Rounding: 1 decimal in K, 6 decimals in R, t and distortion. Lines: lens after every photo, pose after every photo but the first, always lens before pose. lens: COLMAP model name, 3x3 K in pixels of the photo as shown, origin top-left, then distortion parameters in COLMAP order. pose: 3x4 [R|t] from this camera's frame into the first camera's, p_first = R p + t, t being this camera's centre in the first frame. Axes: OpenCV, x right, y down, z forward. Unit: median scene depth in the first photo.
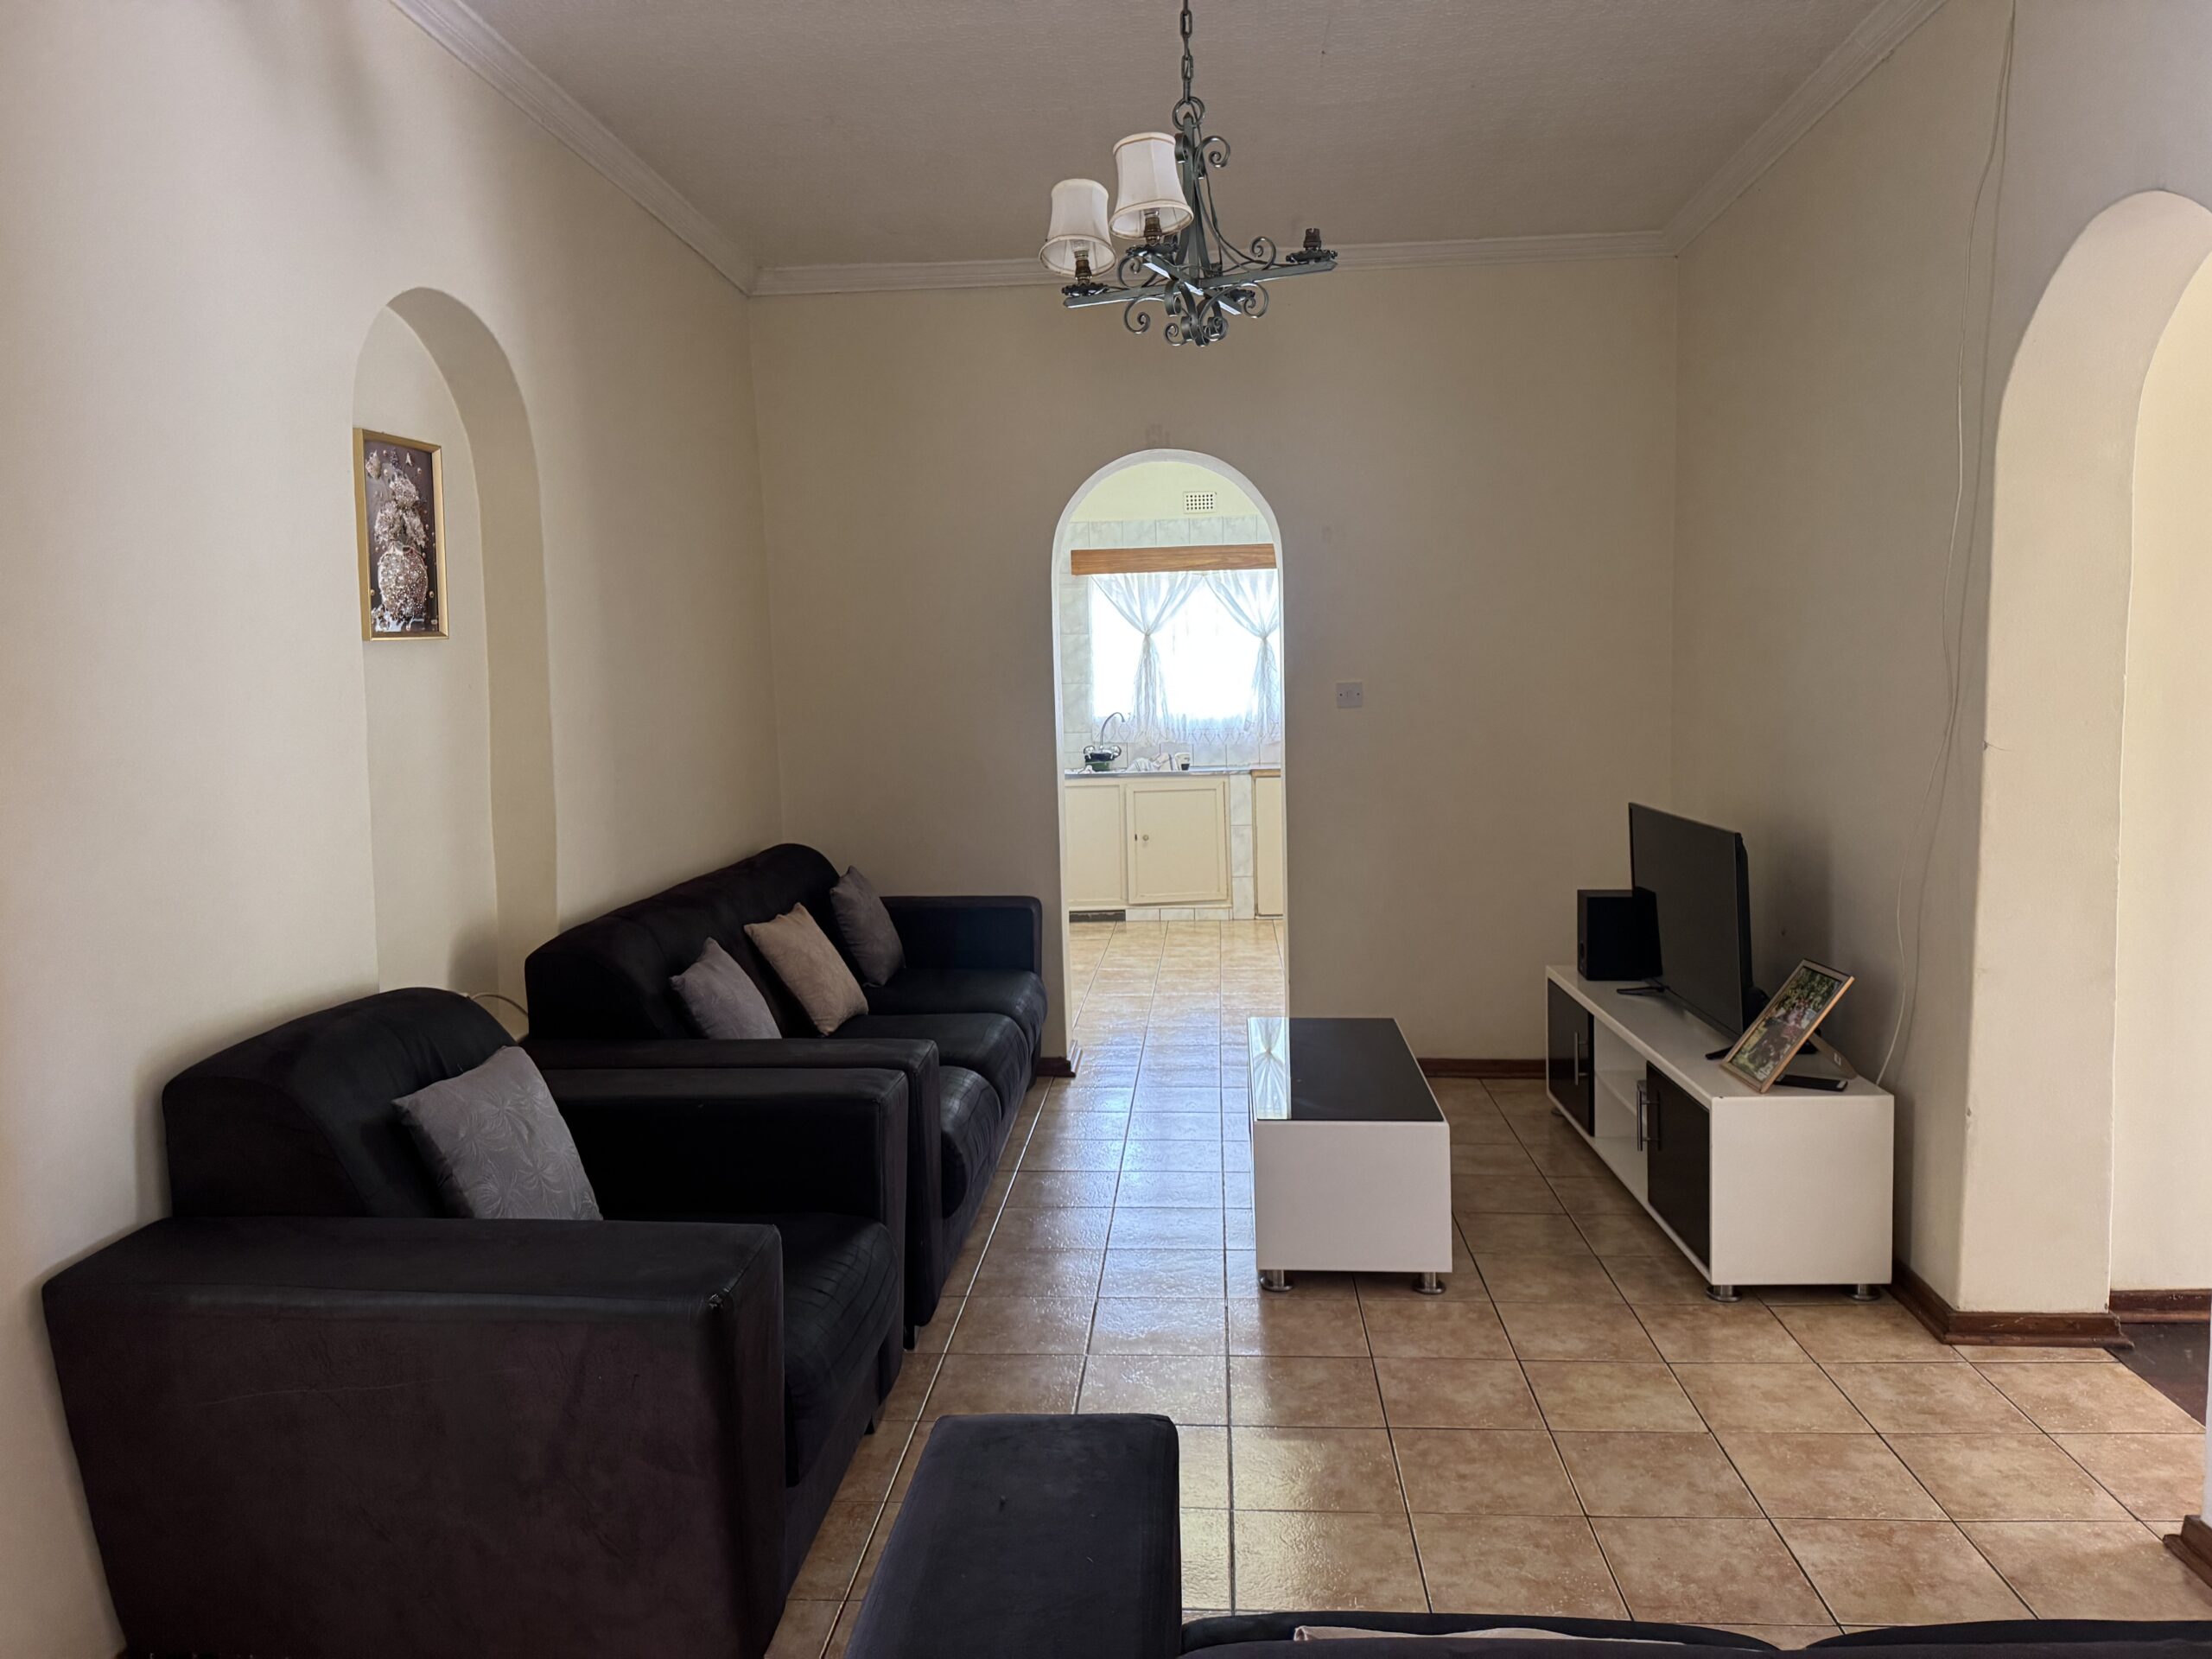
lens RADIAL K [[1549.4, 0, 1106.0], [0, 1549.4, 829.5], [0, 0, 1]] dist [0.099105, -0.149766]
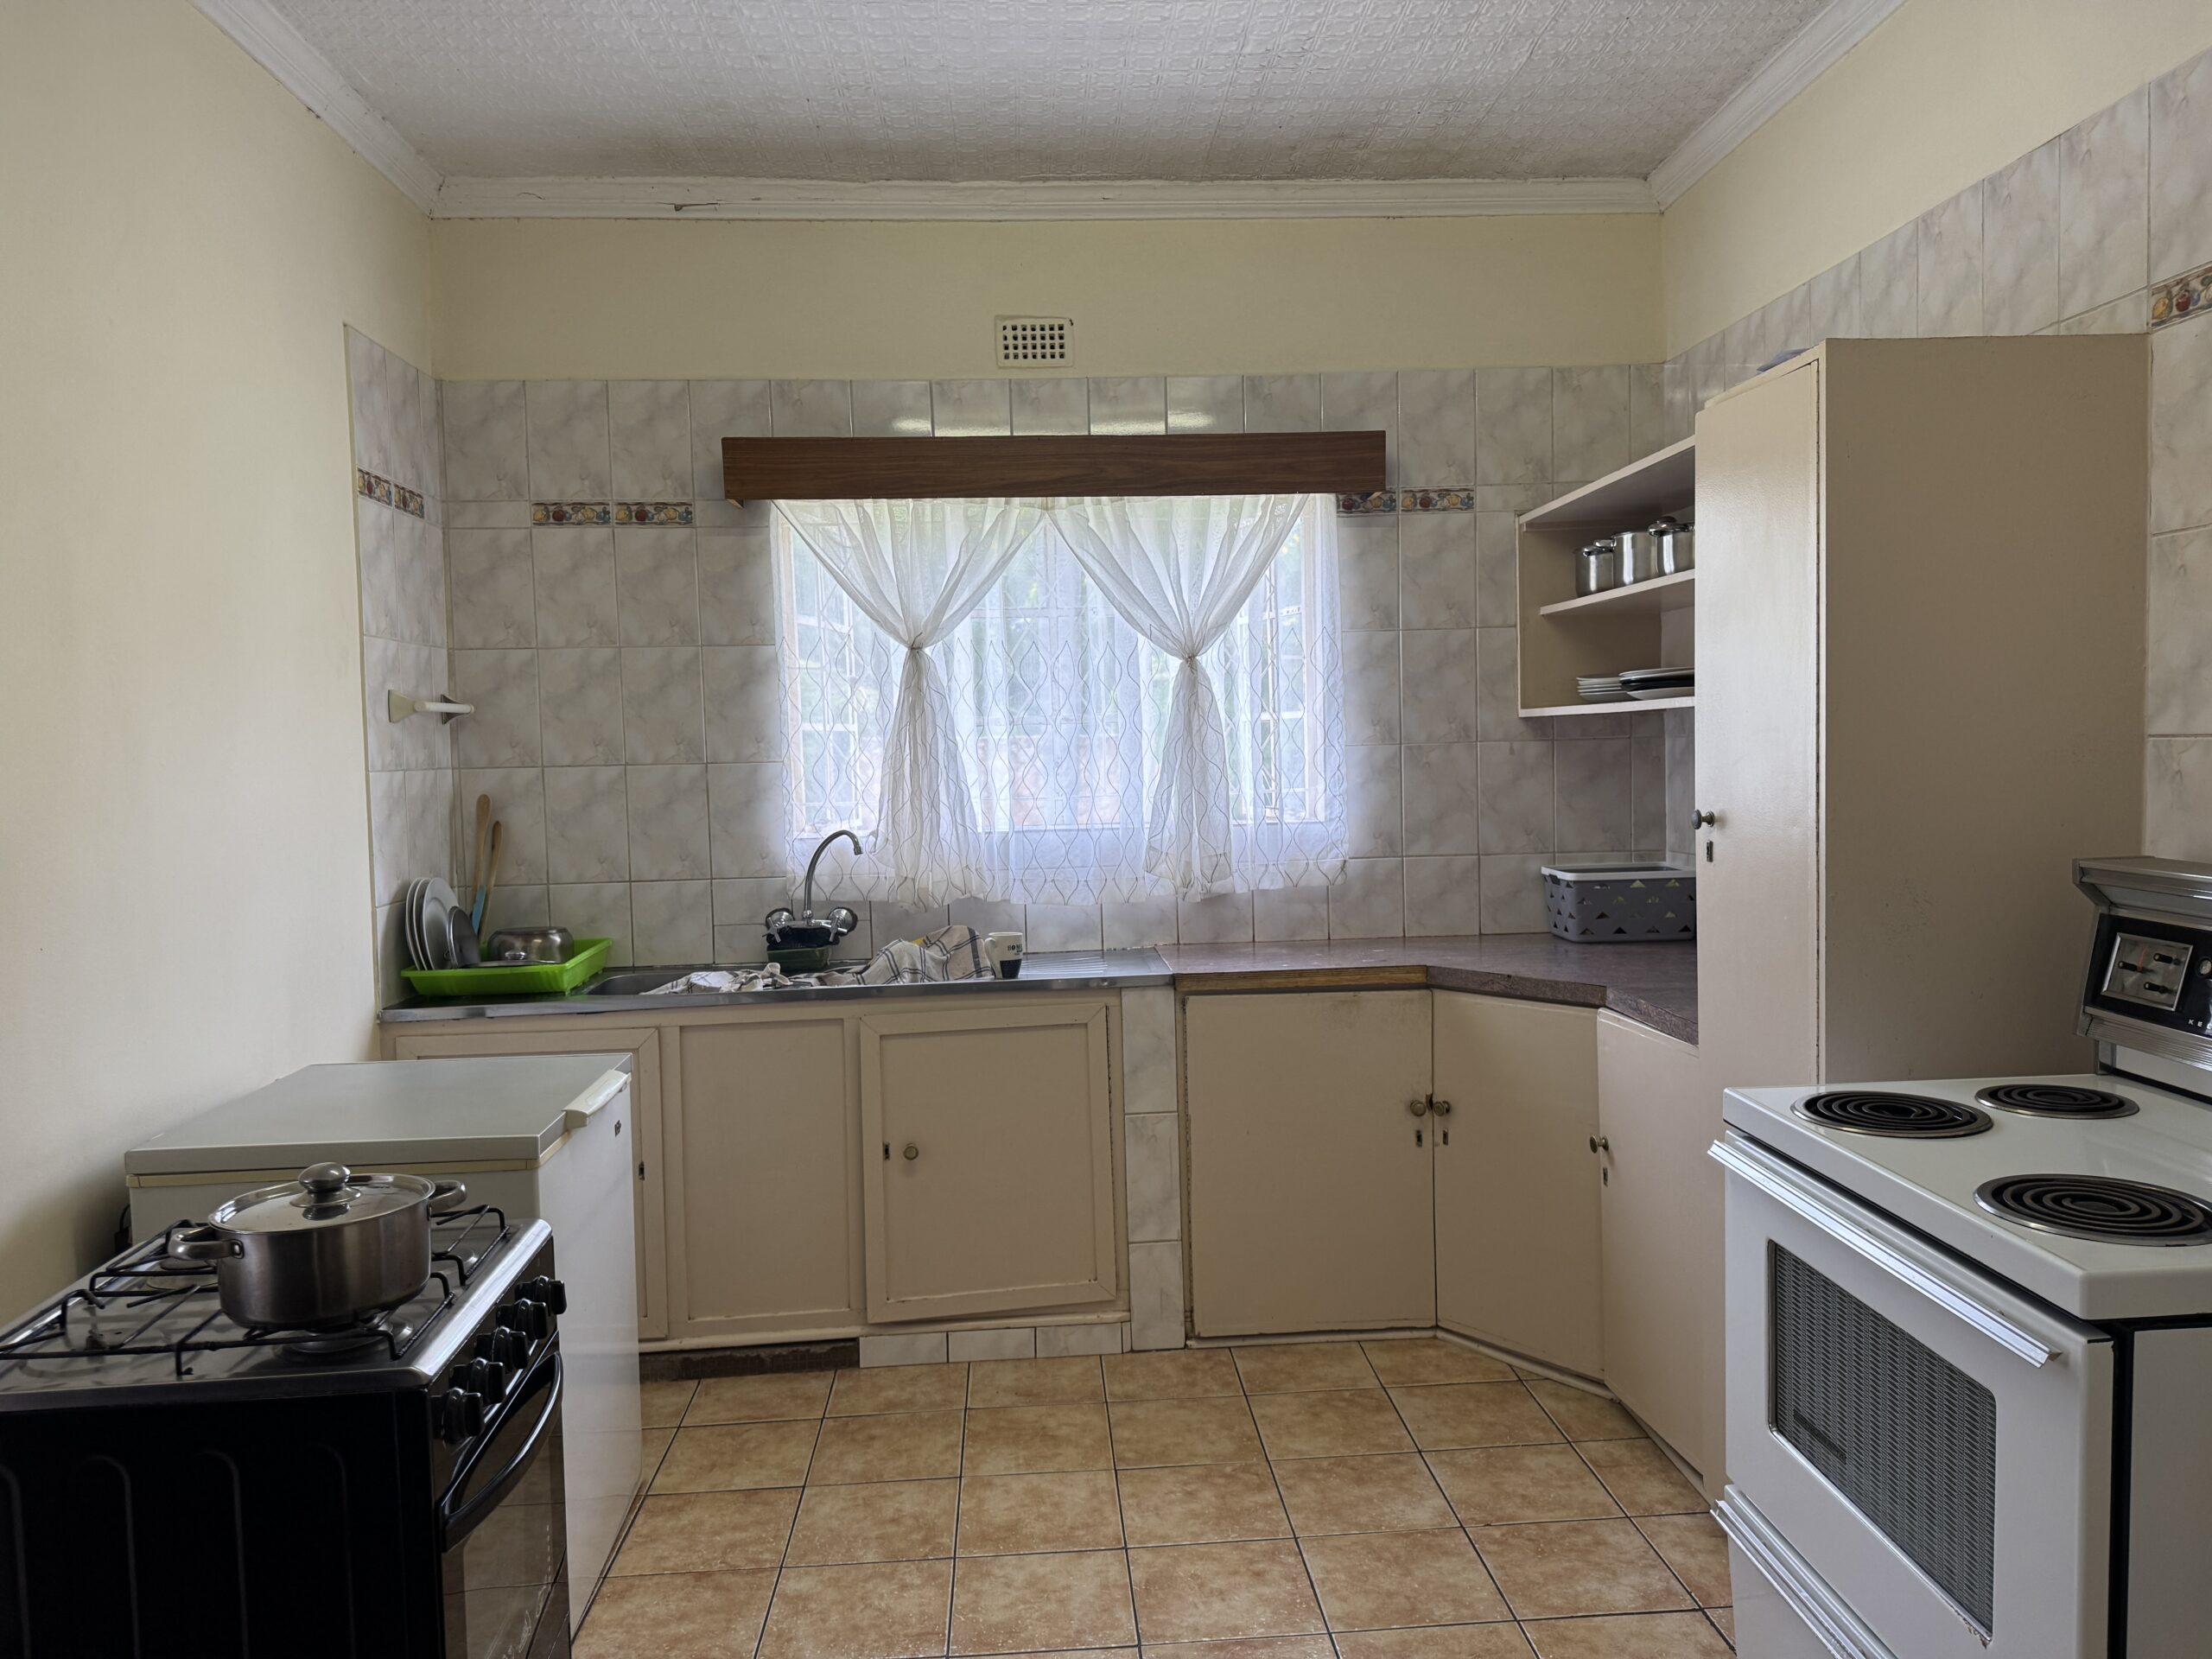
lens RADIAL K [[1549.4, 0, 1106.0], [0, 1549.4, 829.5], [0, 0, 1]] dist [0.099105, -0.149766]
pose [[0.991668, -0.006744, 0.128647, 0.023779], [0.012299, 0.999024, -0.042434, -0.057997], [-0.128235, 0.043663, 0.990782, 0.583385]]
